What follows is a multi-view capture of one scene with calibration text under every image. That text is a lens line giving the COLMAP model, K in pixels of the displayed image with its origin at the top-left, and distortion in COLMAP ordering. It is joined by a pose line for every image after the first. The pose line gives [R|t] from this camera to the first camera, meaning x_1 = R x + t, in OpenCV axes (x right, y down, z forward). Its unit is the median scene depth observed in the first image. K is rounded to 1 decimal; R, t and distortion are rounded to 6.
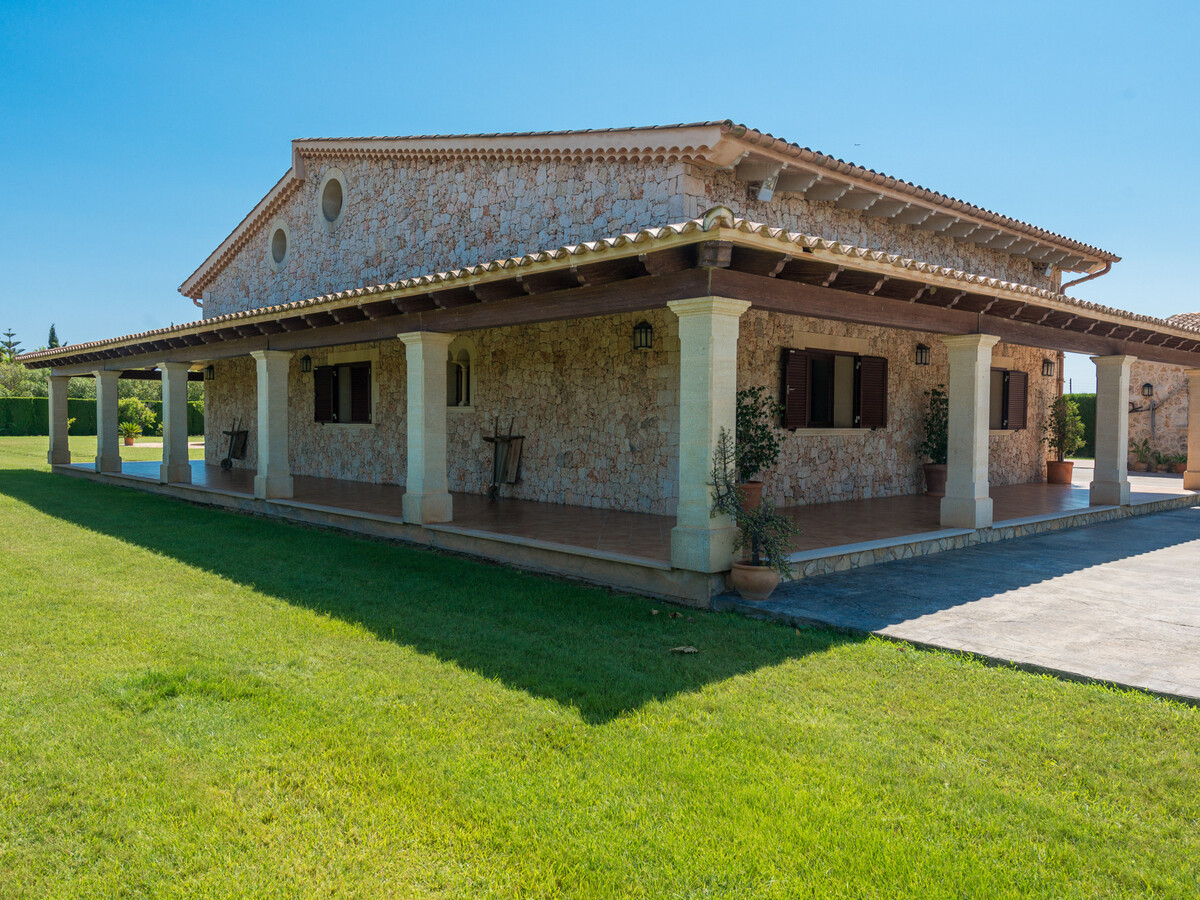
lens RADIAL K [[882.2, 0, 600.0], [0, 882.2, 450.0], [0, 0, 1]] dist [0.027952, -0.002499]
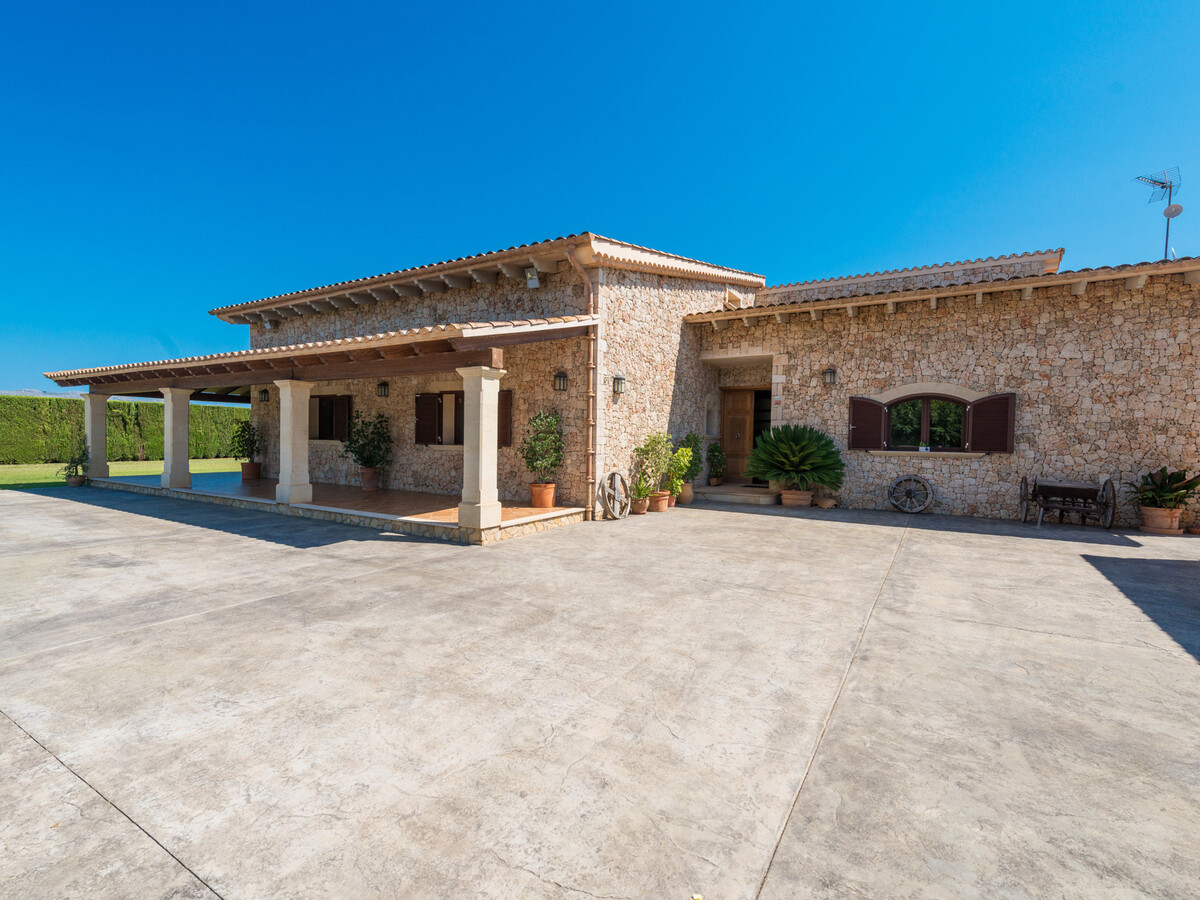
lens RADIAL K [[530.7, 0, 600.0], [0, 530.7, 450.0], [0, 0, 1]] dist [0.011100, -0.000938]
pose [[0.311541, 0.023396, -0.949945, 1.333635], [-0.049947, 0.998718, 0.008217, -0.037628], [0.948919, 0.044887, 0.312311, 1.115765]]
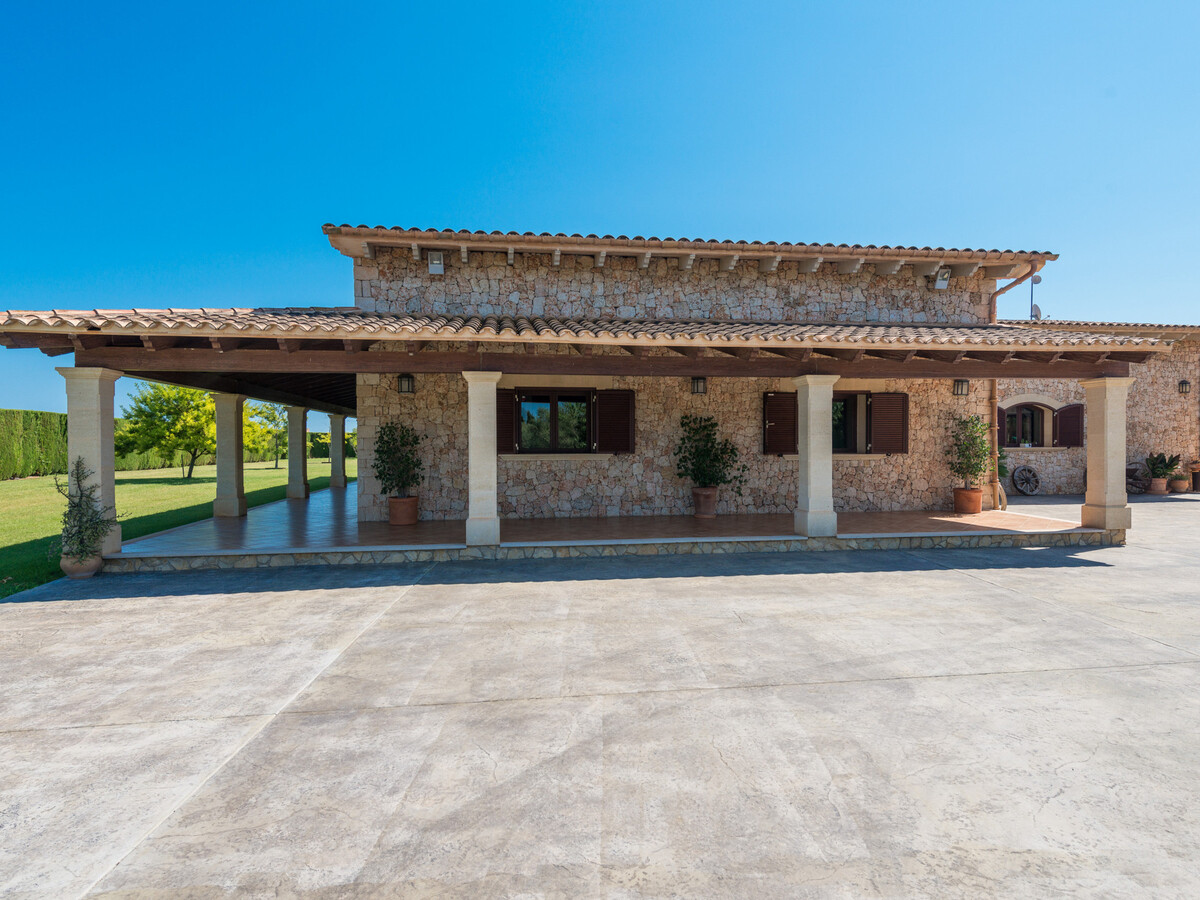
lens RADIAL K [[650.2, 0, 600.0], [0, 650.2, 450.0], [0, 0, 1]] dist [0.023662, -0.000569]
pose [[0.834079, -0.005140, -0.551622, 0.729028], [-0.009646, 0.999668, -0.023900, -0.009151], [0.551561, 0.025256, 0.833752, 0.295080]]
